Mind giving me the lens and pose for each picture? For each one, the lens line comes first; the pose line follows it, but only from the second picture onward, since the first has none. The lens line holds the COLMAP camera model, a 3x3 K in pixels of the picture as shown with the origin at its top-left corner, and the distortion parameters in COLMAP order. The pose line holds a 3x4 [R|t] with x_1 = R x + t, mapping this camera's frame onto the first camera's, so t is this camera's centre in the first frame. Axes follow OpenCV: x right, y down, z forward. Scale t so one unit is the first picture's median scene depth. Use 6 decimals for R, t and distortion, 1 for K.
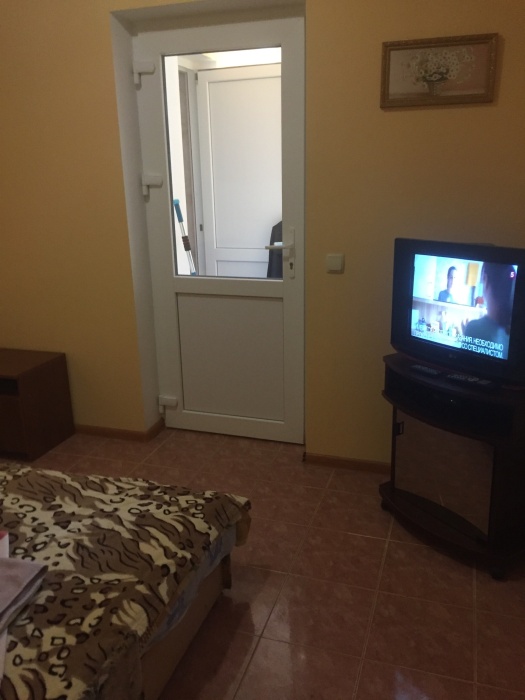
lens RADIAL K [[596.1, 0, 262.6], [0, 596.1, 348.1], [0, 0, 1]] dist [0.084112, -0.128563]
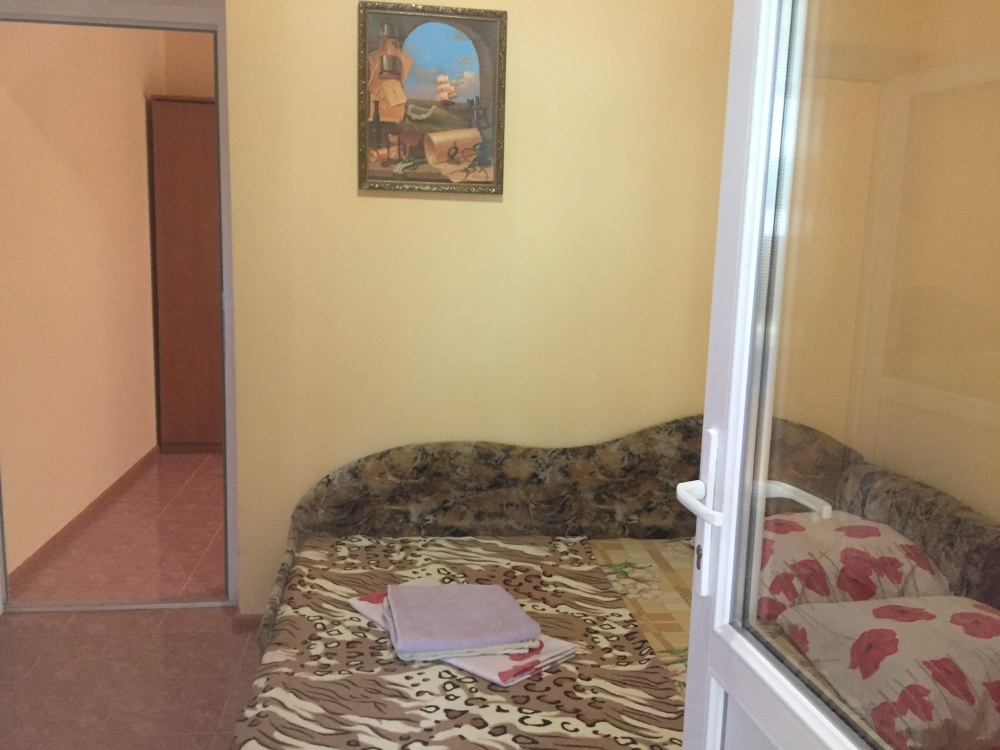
lens RADIAL K [[850.2, 0, 509.8], [0, 850.2, 377.4], [0, 0, 1]] dist [0.061797, -0.082432]
pose [[-0.897634, 0.054330, -0.437379, 0.032294], [-0.144712, 0.901025, 0.408917, -0.523787], [0.416306, 0.430352, -0.800929, 1.800918]]
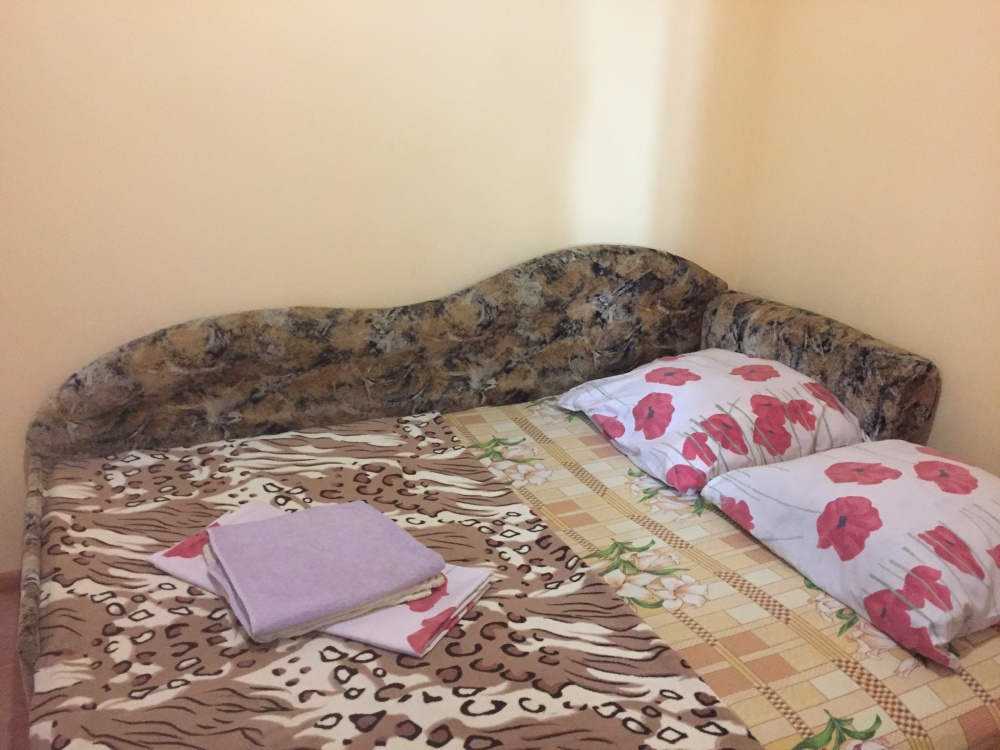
lens RADIAL K [[851.5, 0, 499.1], [0, 851.5, 369.1], [0, 0, 1]] dist [0.084112, -0.128563]
pose [[-0.720254, 0.224383, -0.656419, -0.017064], [-0.213571, 0.828560, 0.517567, -0.349500], [0.660016, 0.512972, -0.548852, 1.413515]]
